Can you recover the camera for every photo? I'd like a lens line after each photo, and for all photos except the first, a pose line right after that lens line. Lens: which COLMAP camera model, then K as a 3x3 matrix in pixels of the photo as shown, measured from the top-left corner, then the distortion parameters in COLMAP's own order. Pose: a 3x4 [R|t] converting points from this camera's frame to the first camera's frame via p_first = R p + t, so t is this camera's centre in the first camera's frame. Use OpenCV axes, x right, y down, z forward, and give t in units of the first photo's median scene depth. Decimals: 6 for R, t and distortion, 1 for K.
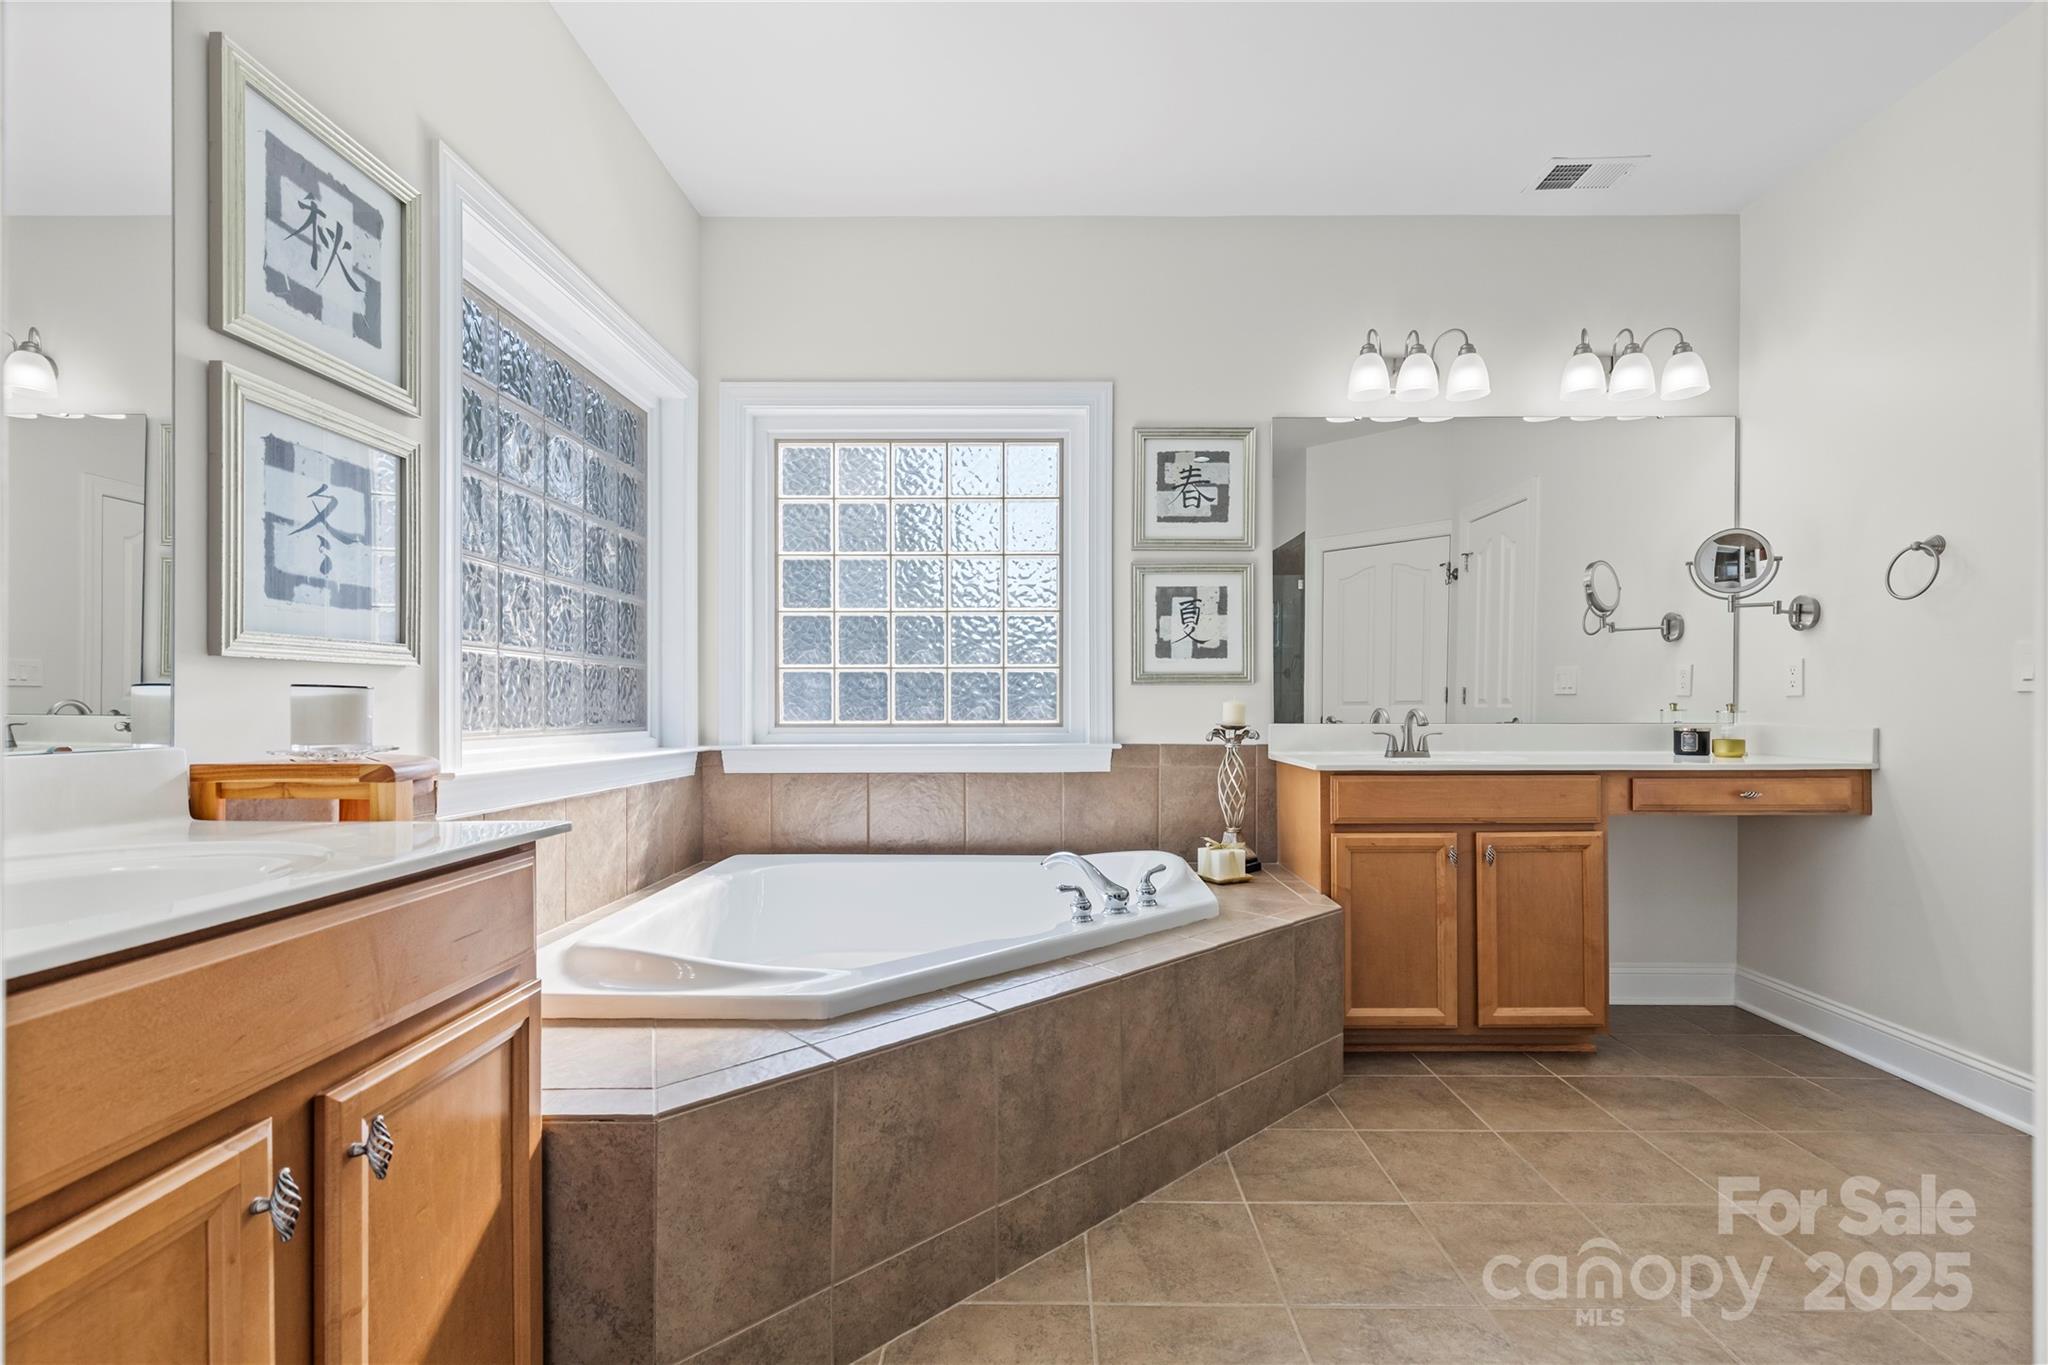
lens RADIAL K [[936.1, 0, 1029.7], [0, 936.1, 694.7], [0, 0, 1]] dist [0.003159, 0.001003]
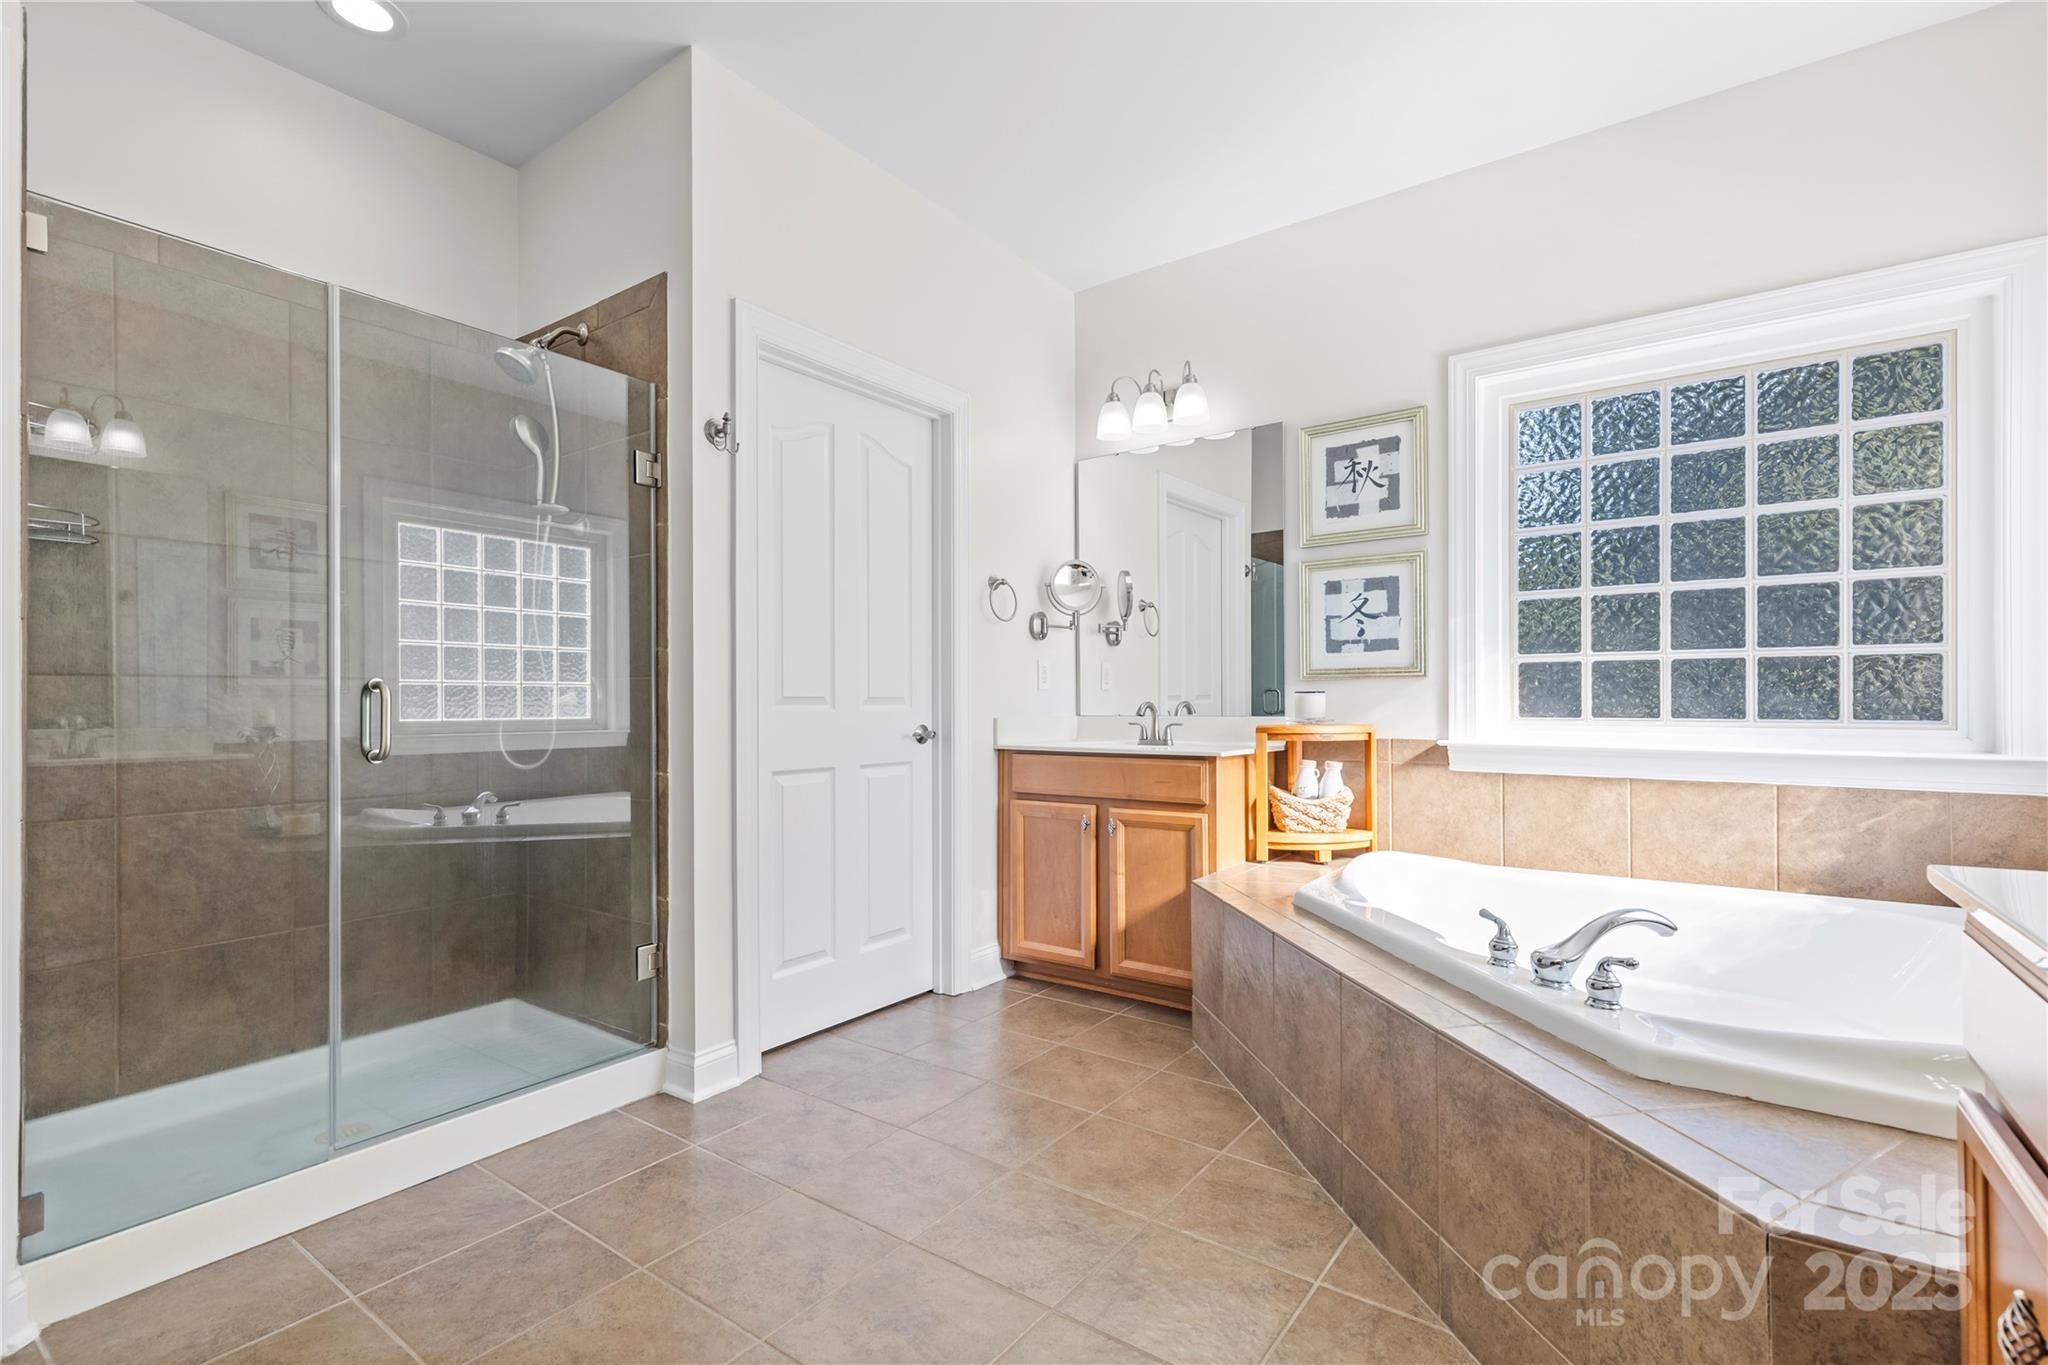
lens RADIAL K [[936.1, 0, 1028.5], [0, 936.1, 698.4], [0, 0, 1]] dist [0.003159, 0.001003]
pose [[-0.589542, -0.006975, -0.807707, 1.334752], [0.005093, 0.999911, -0.012352, 0.028701], [0.807721, -0.011396, -0.589454, 1.613641]]
